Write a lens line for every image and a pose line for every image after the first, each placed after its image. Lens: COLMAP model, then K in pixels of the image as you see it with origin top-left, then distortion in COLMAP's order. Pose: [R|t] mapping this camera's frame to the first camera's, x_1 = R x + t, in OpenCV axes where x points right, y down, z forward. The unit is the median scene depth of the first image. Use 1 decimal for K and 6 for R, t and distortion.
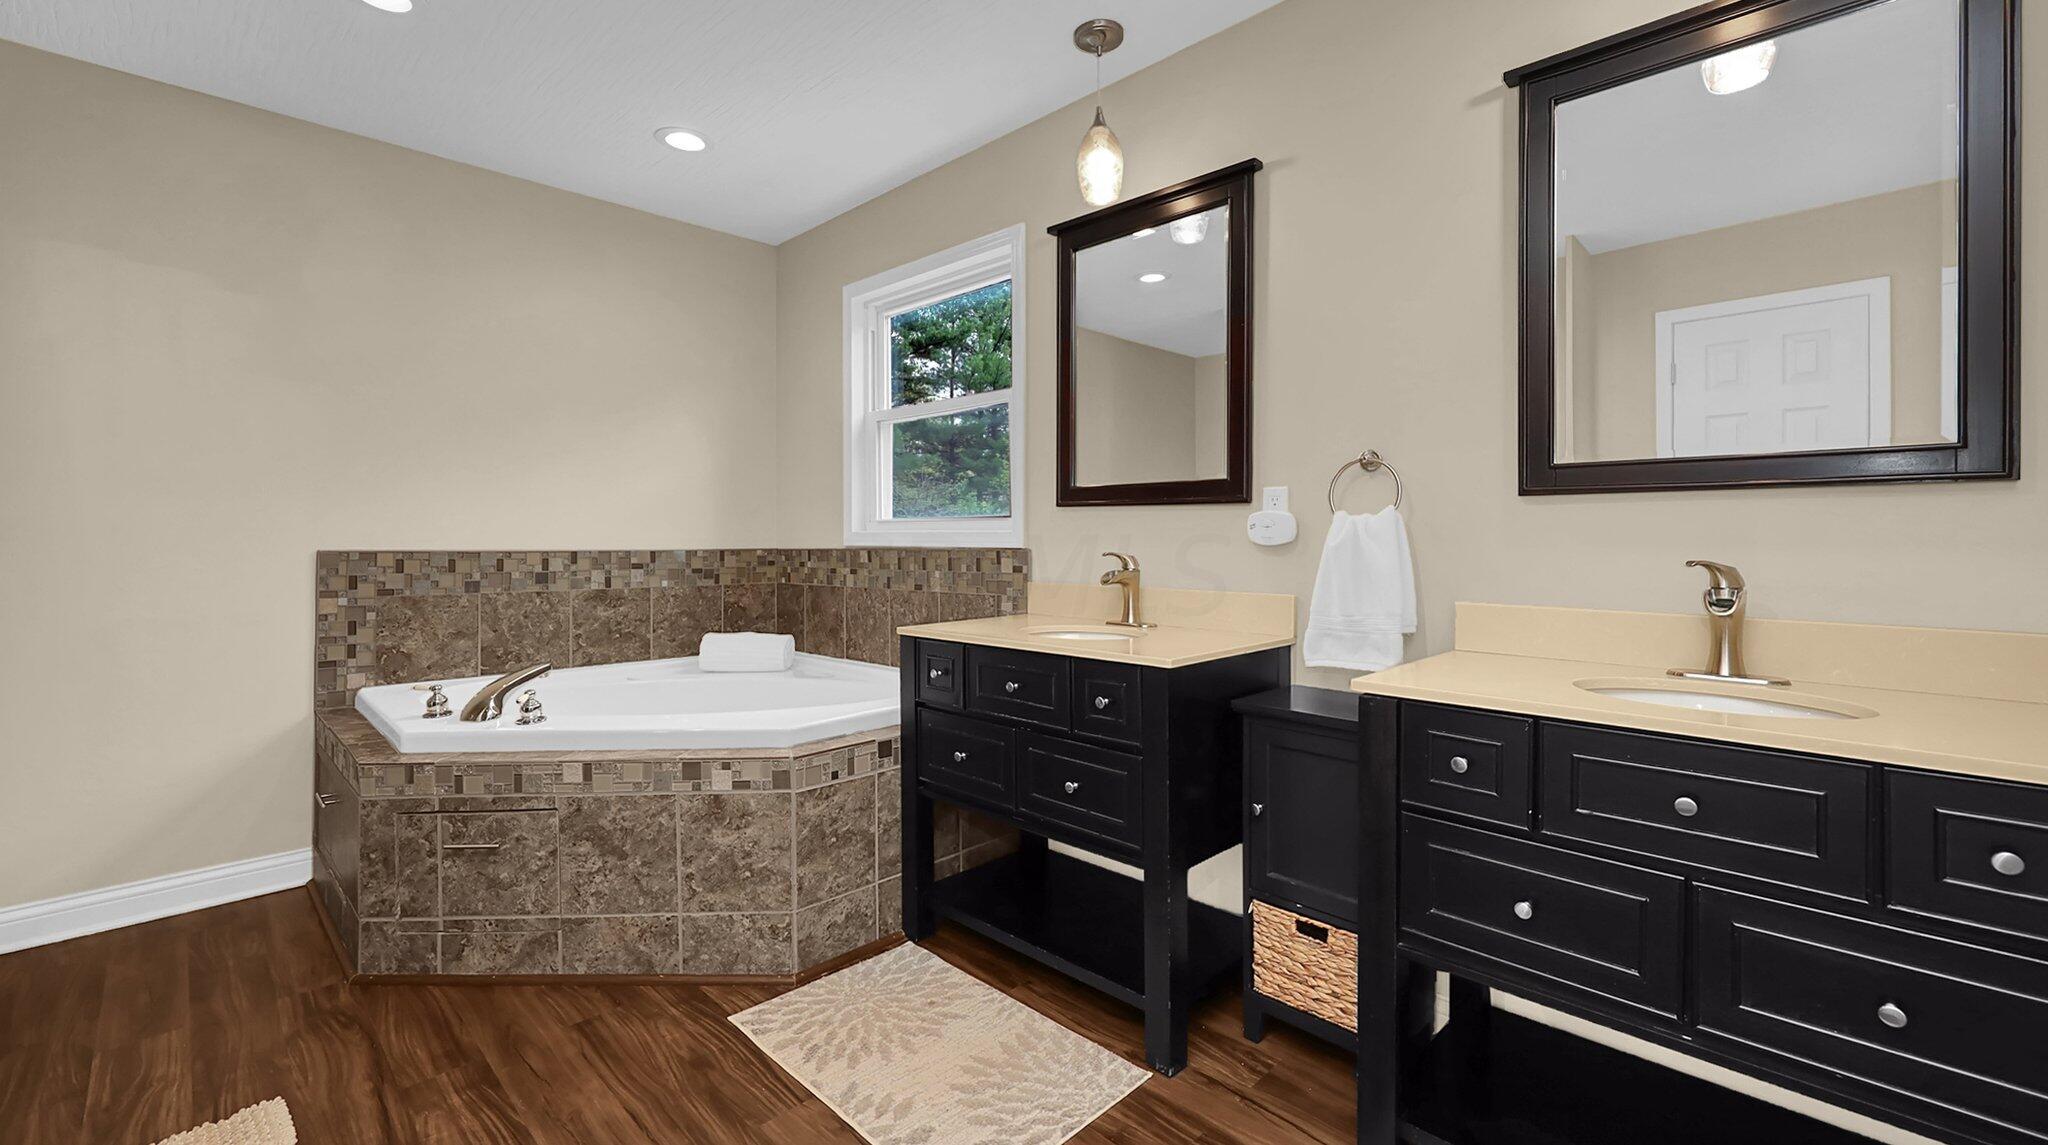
lens RADIAL K [[832.8, 0, 1025.7], [0, 832.8, 557.1], [0, 0, 1]] dist [0.004911, 0.000469]
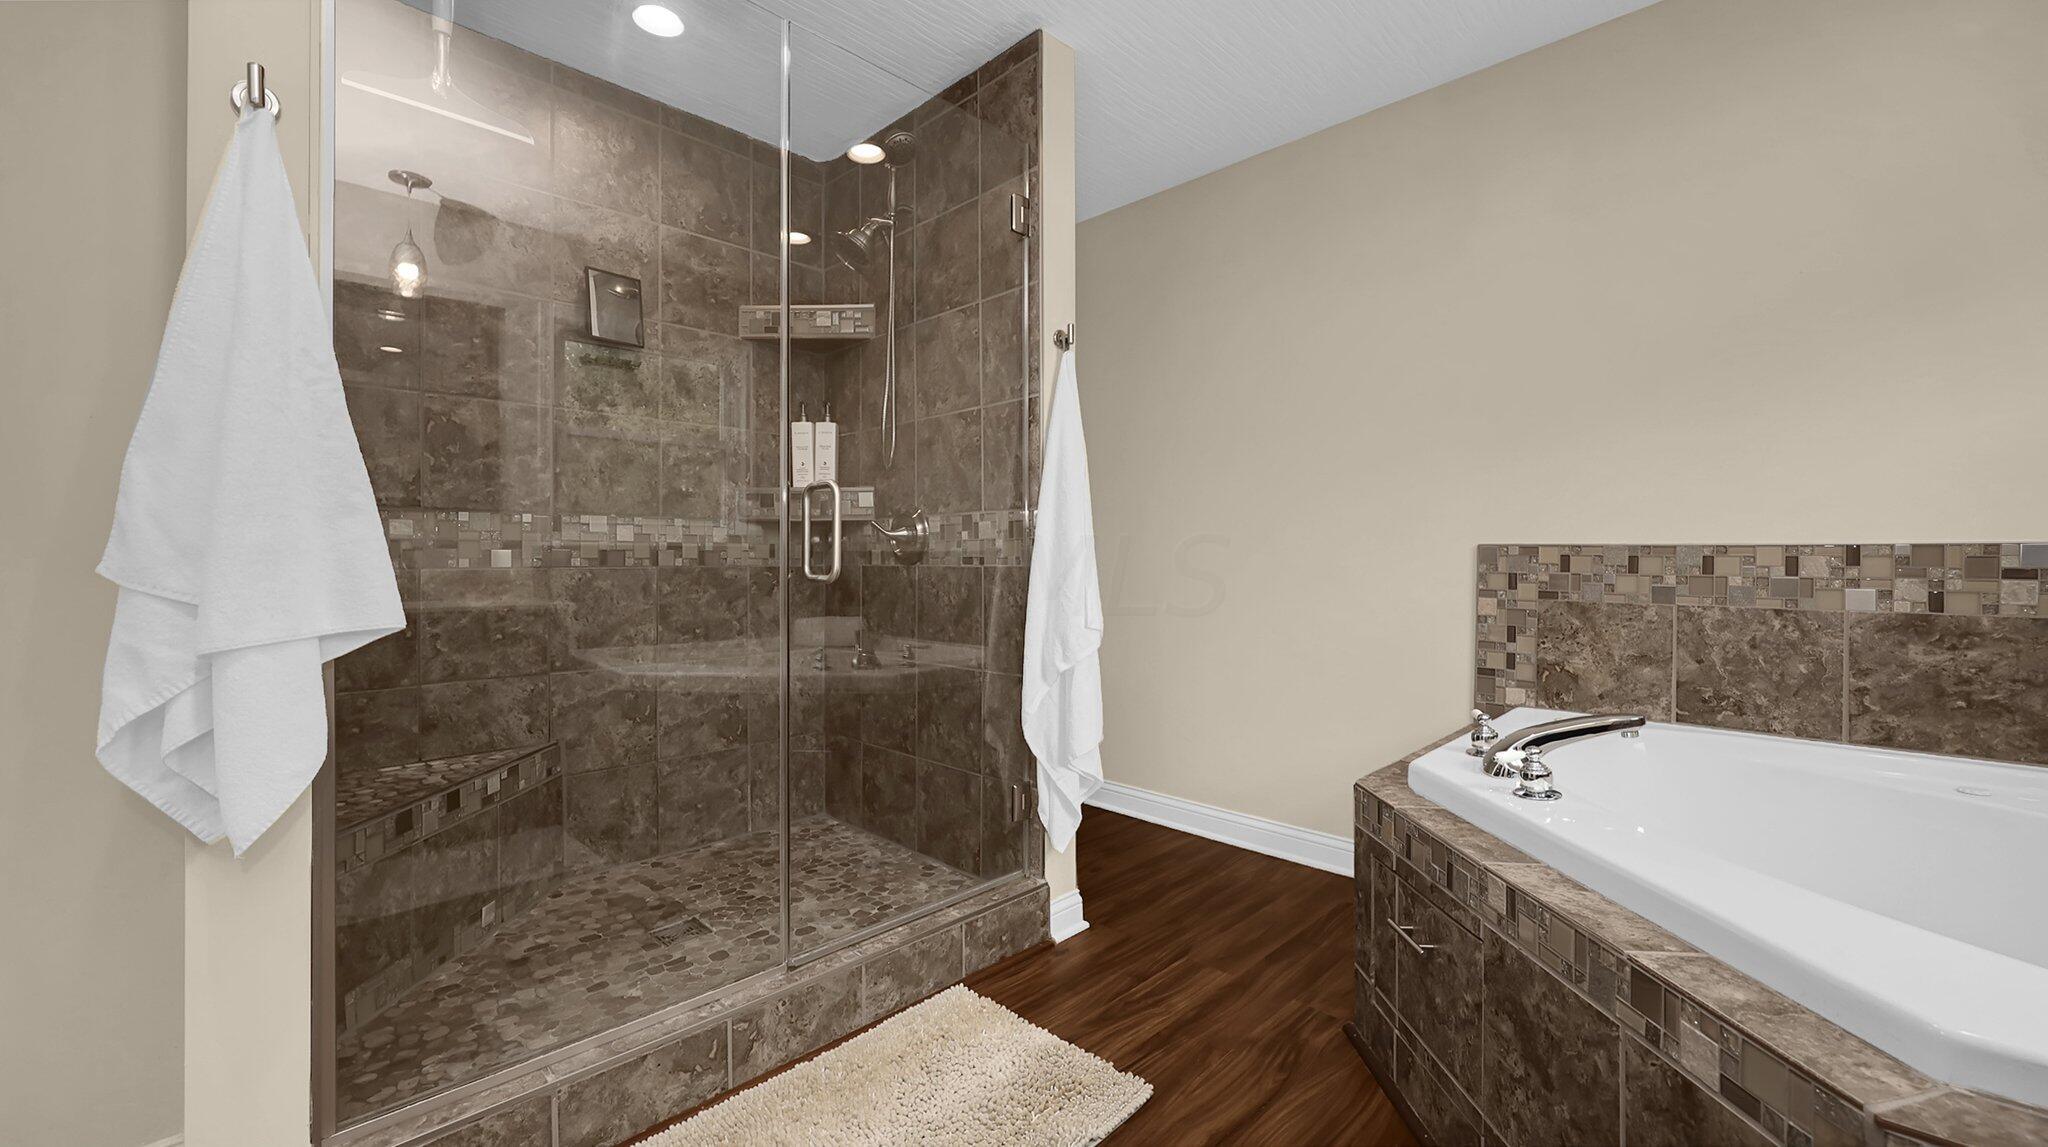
lens RADIAL K [[832.8, 0, 1025.8], [0, 832.8, 555.8], [0, 0, 1]] dist [0.004911, 0.000469]
pose [[-0.008915, 0.005604, -0.999945, 0.057939], [-0.012523, 0.999905, 0.005716, 0.005178], [0.999882, 0.012573, -0.008844, 0.481736]]
